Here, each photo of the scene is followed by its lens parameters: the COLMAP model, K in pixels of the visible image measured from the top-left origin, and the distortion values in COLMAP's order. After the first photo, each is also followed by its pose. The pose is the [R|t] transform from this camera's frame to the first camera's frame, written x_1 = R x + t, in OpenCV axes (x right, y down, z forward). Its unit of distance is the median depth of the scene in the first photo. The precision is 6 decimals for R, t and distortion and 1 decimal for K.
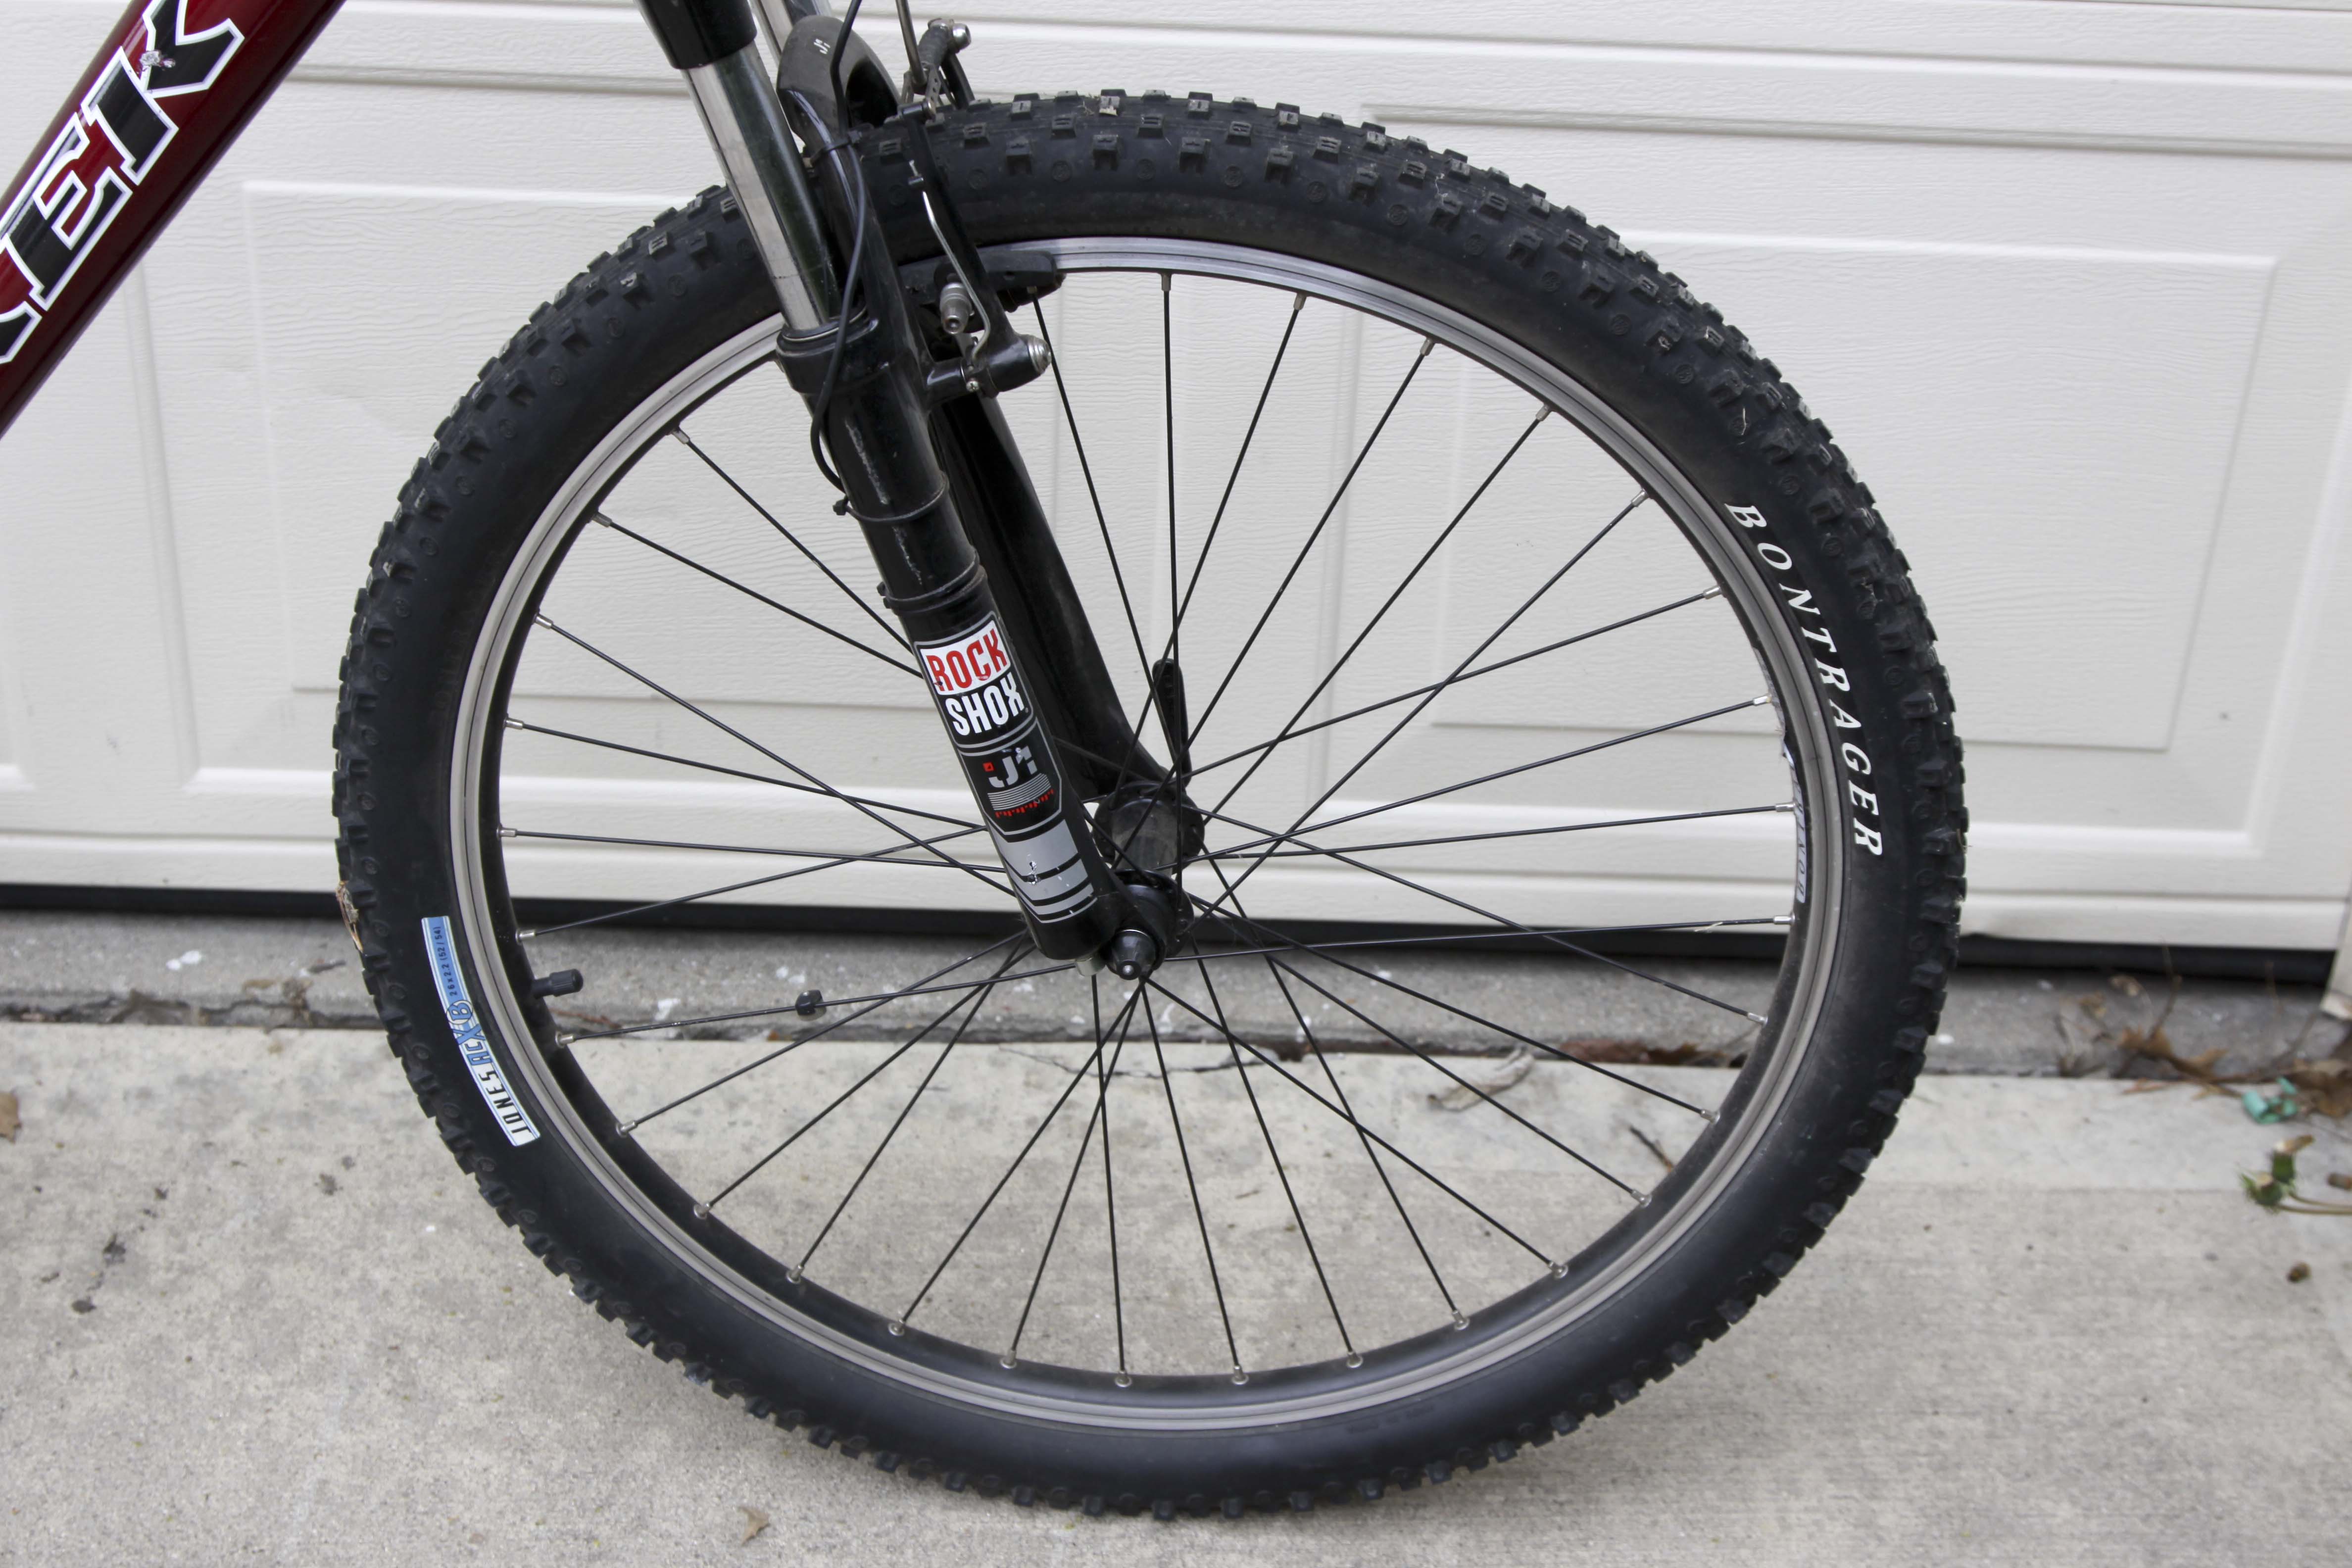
lens RADIAL K [[3765.3, 0, 1220.7], [0, 3765.3, 756.0], [0, 0, 1]] dist [-0.003923, 0.000000]
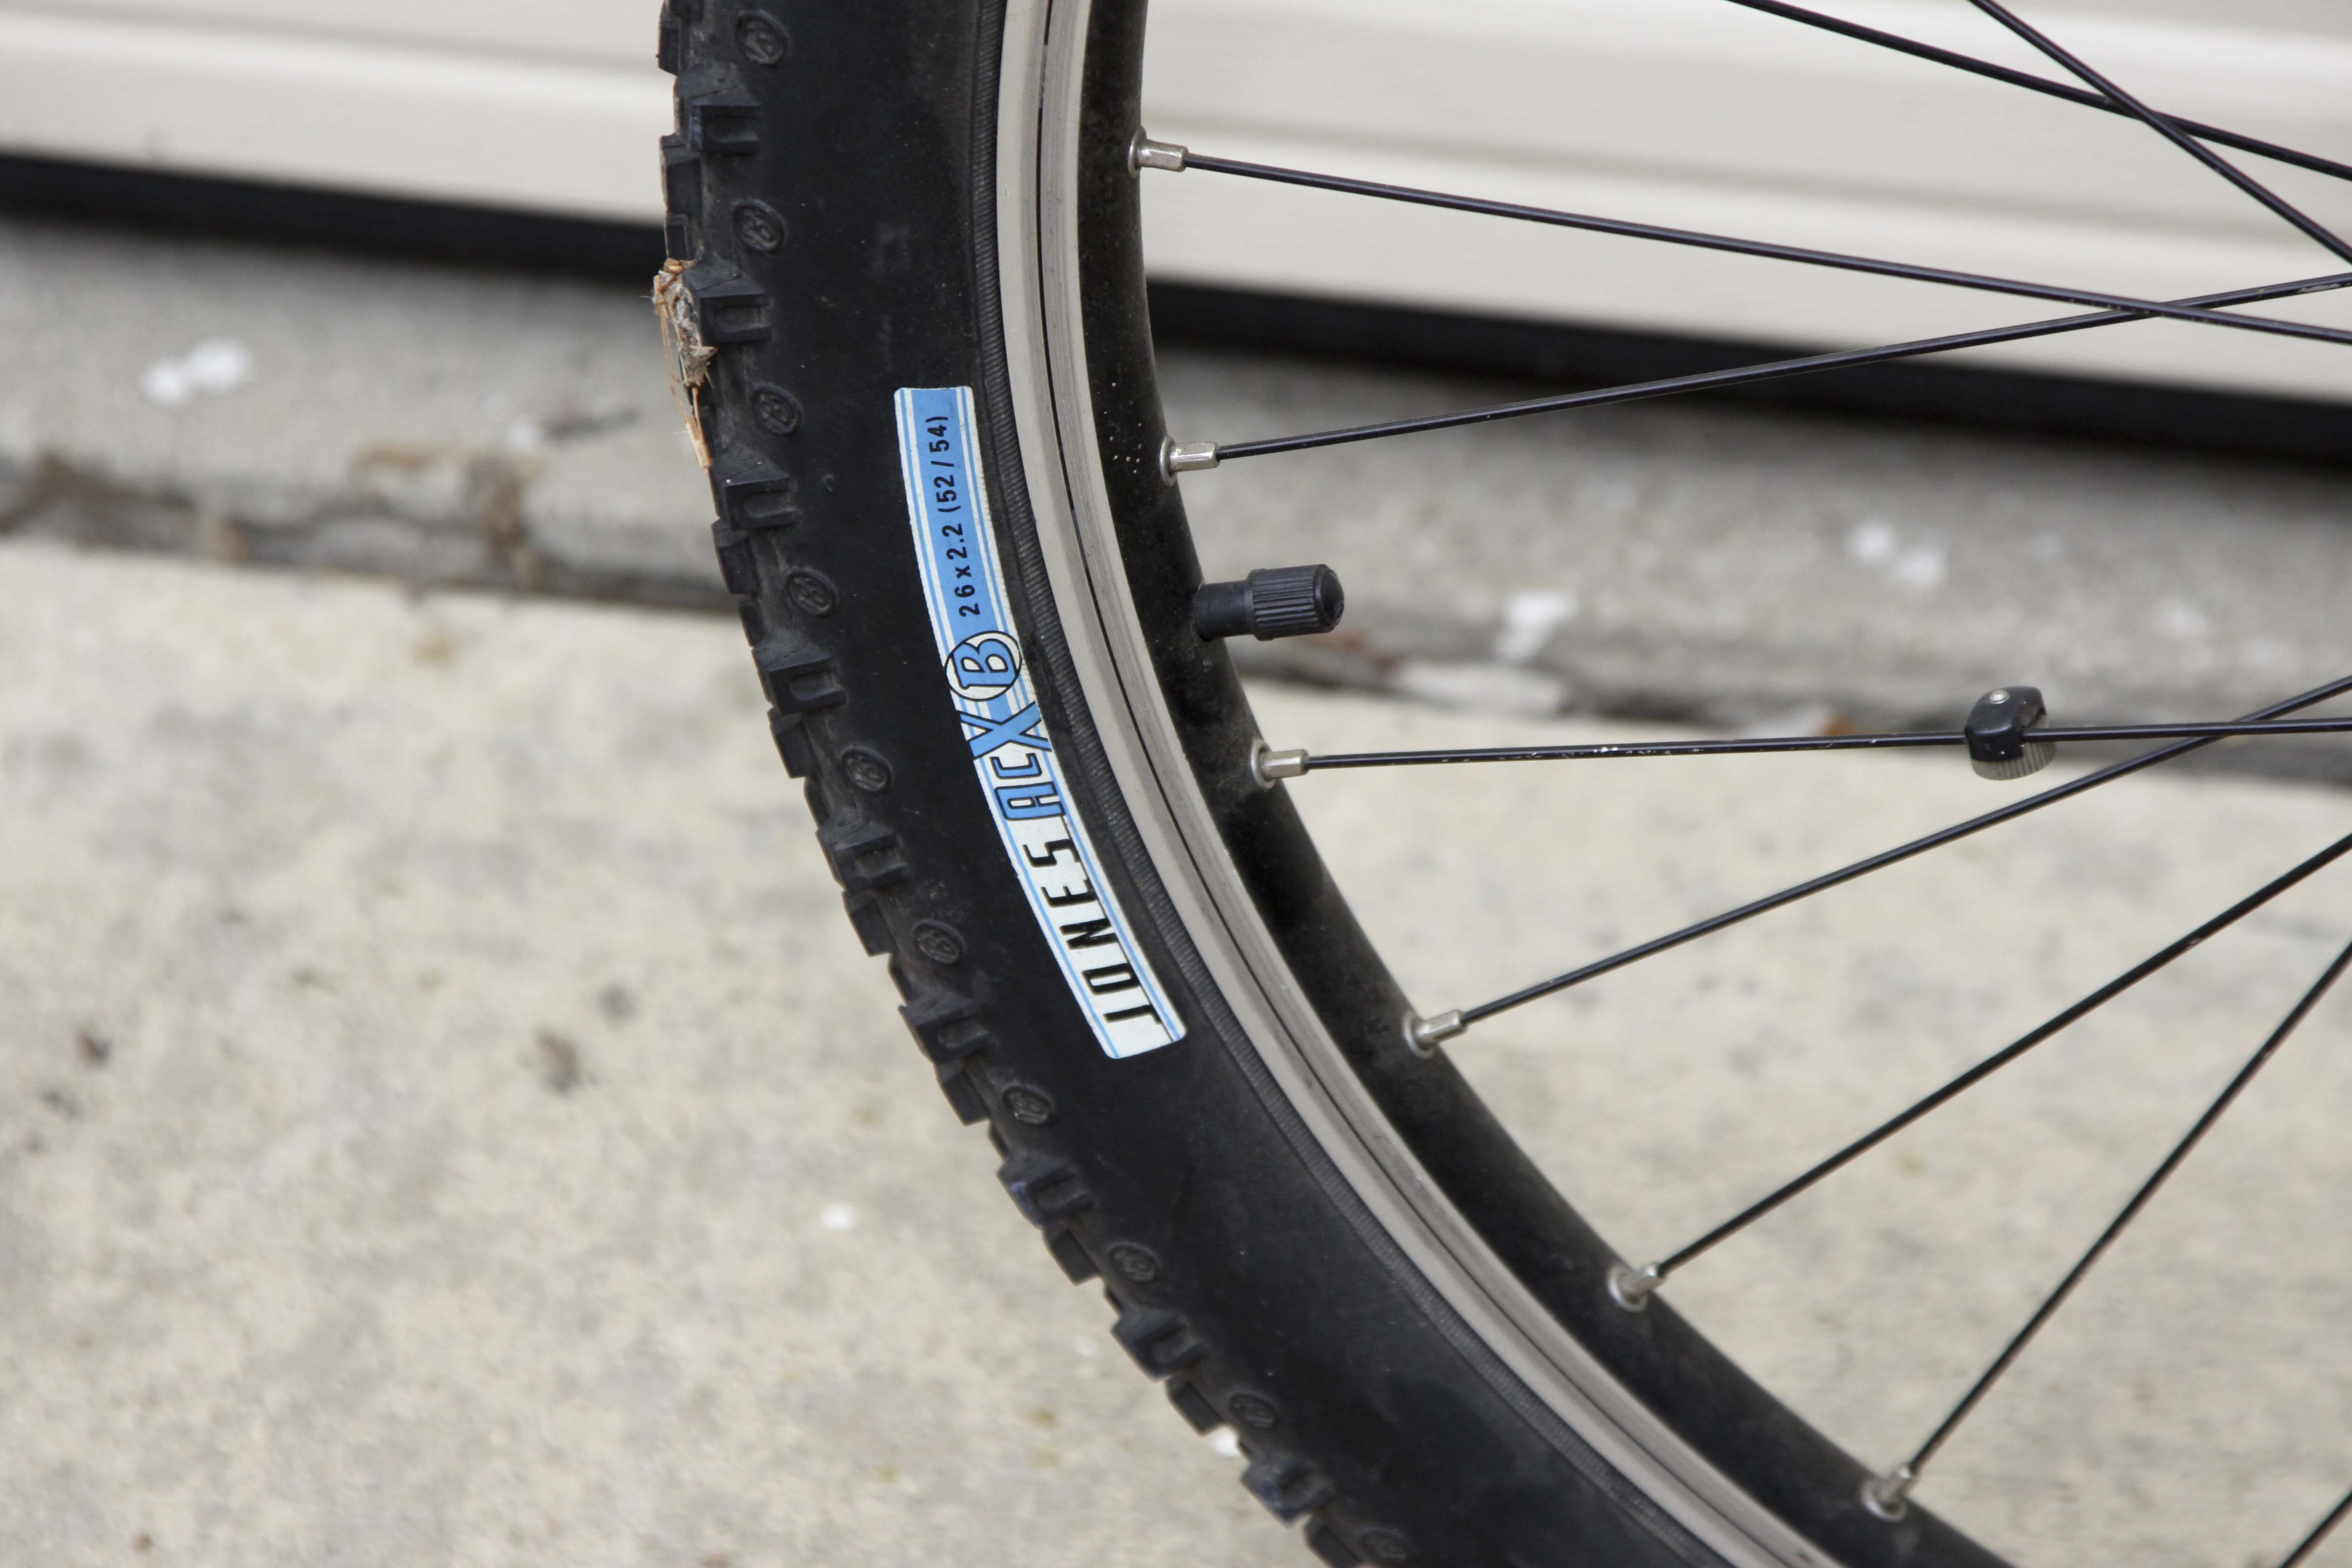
lens RADIAL K [[10039.8, 0, 1170.4], [0, 10039.8, 762.4], [0, 0, 1]] dist [0.499077, 0.000000]
pose [[0.983031, 0.085975, -0.162043, -0.032190], [-0.068956, 0.991769, 0.107882, -0.019862], [0.169984, -0.094877, 0.980869, 0.093841]]
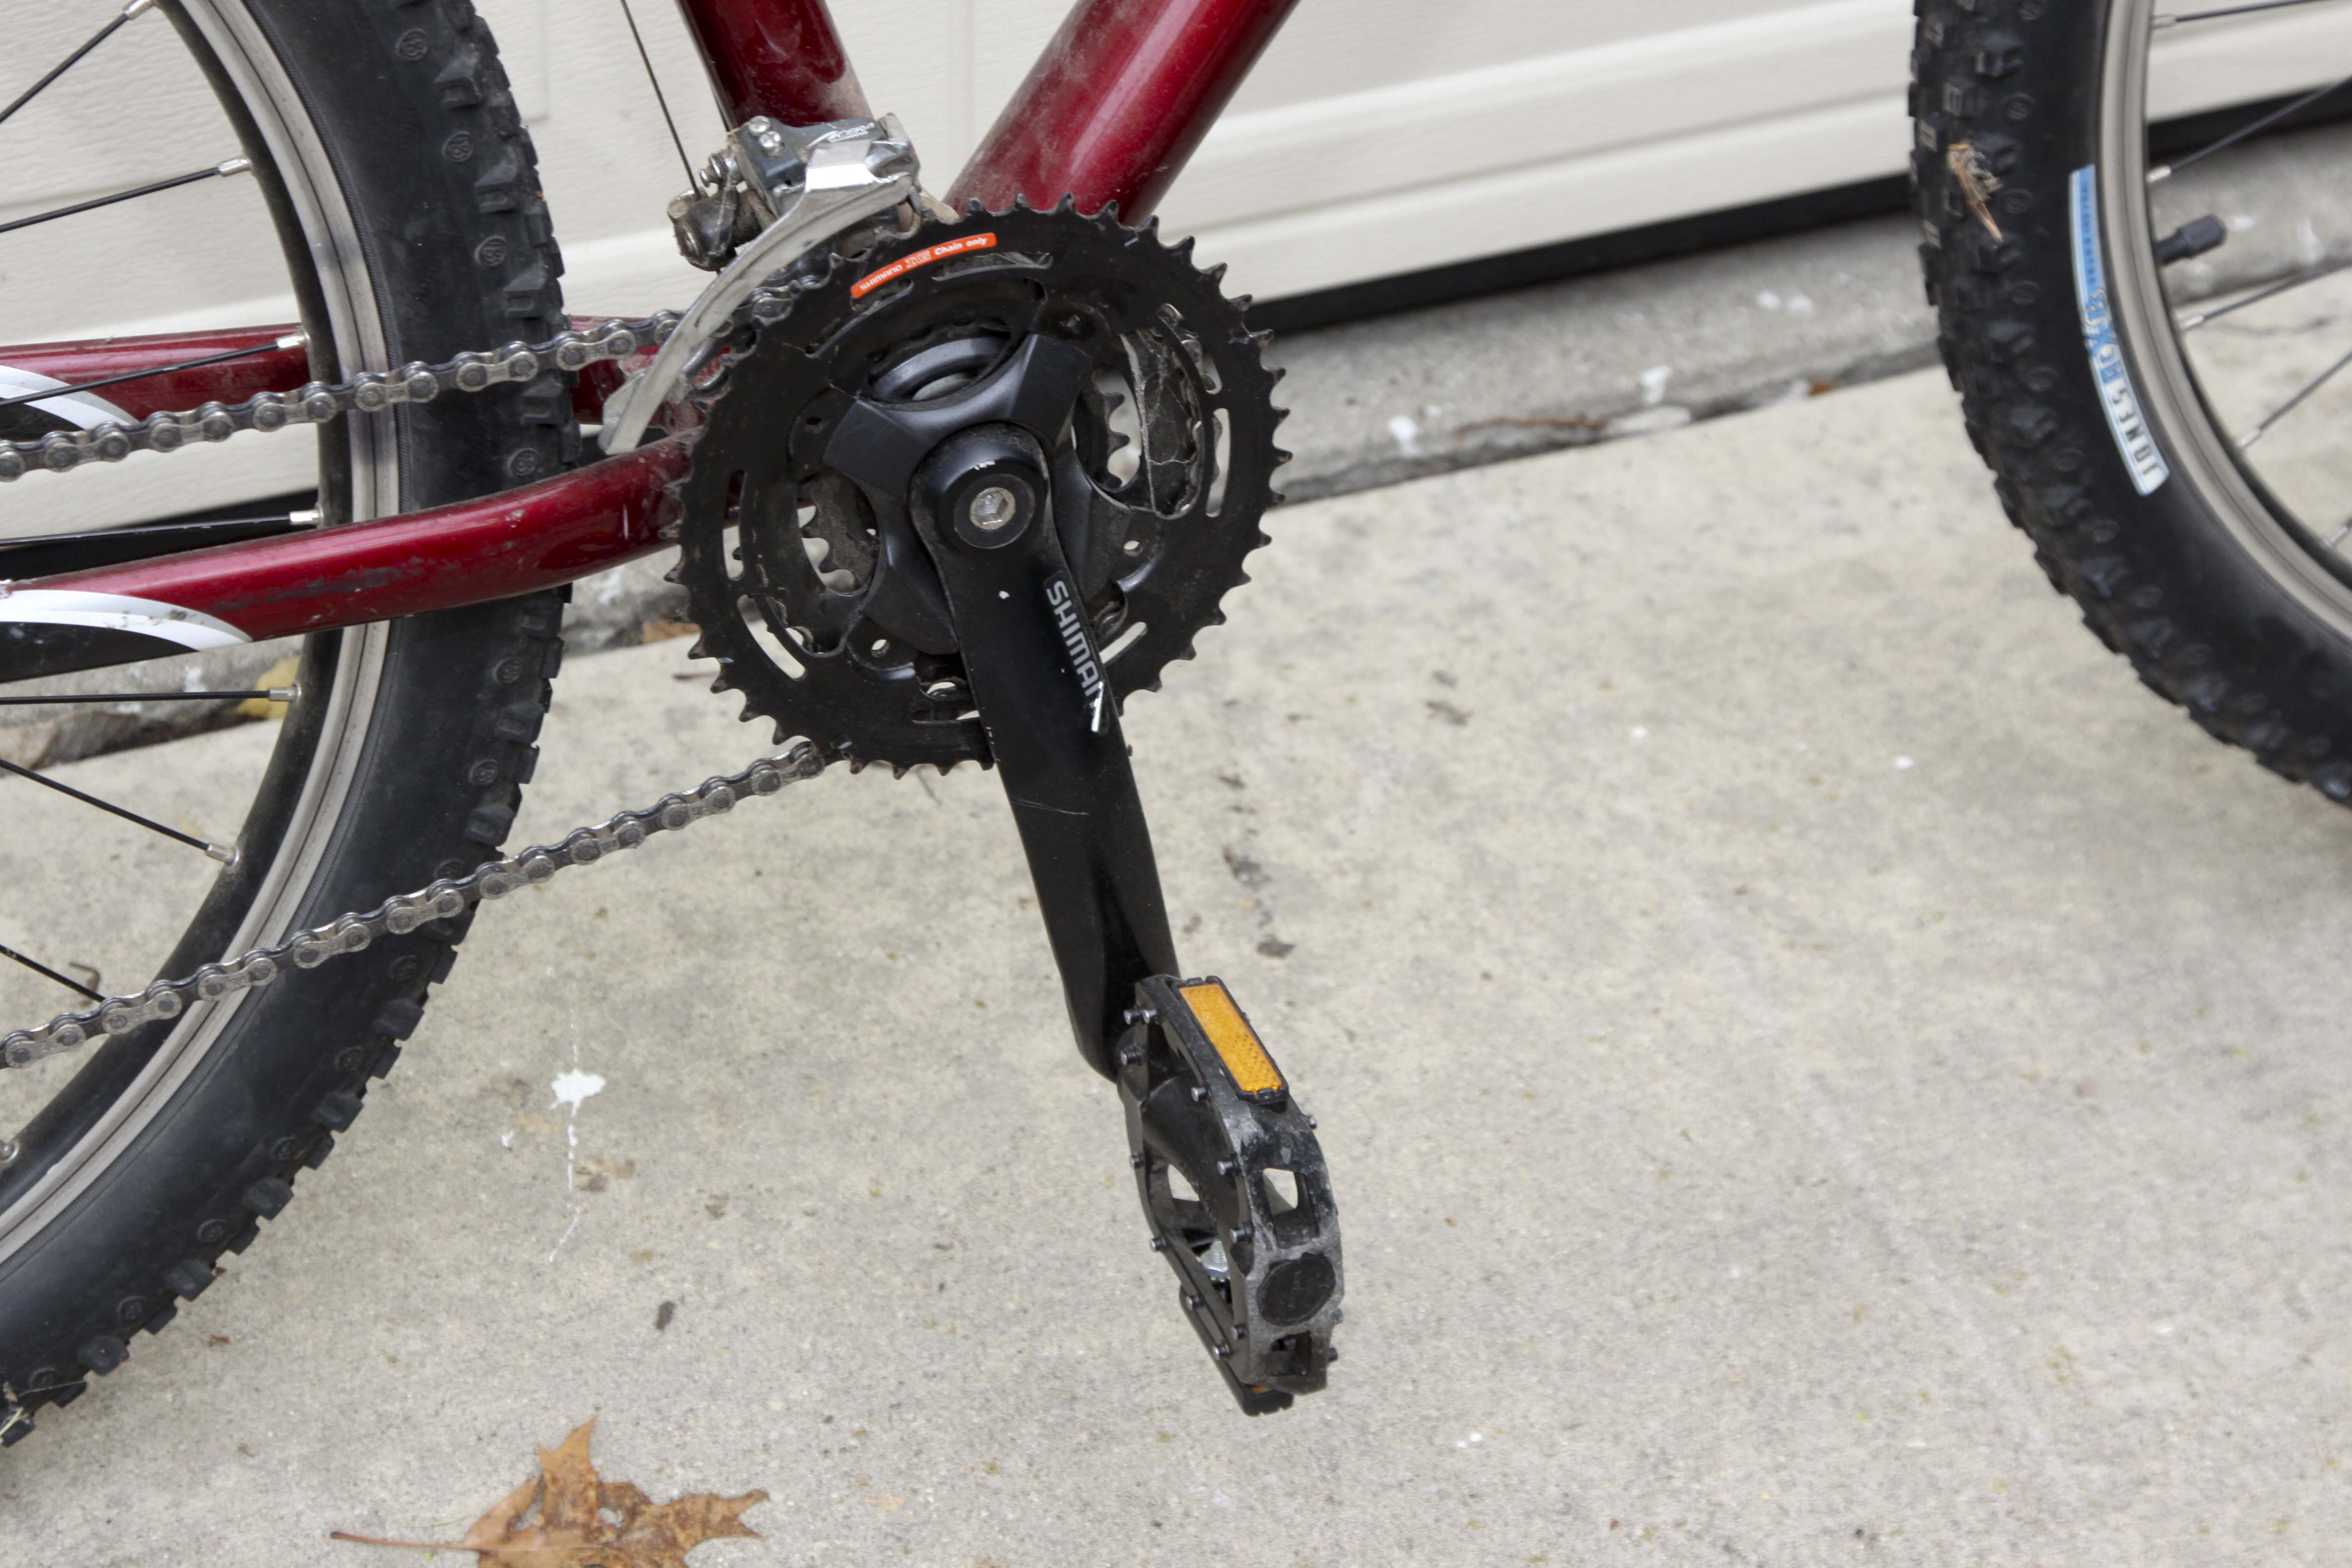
lens RADIAL K [[6031.8, 0, 1227.9], [0, 6031.8, 759.5], [0, 0, 1]] dist [0.180984, 0.000000]
pose [[0.934596, -0.234961, 0.267064, -0.577547], [0.208867, 0.970221, 0.122659, -0.017434], [-0.287931, -0.058856, 0.955841, -0.007683]]
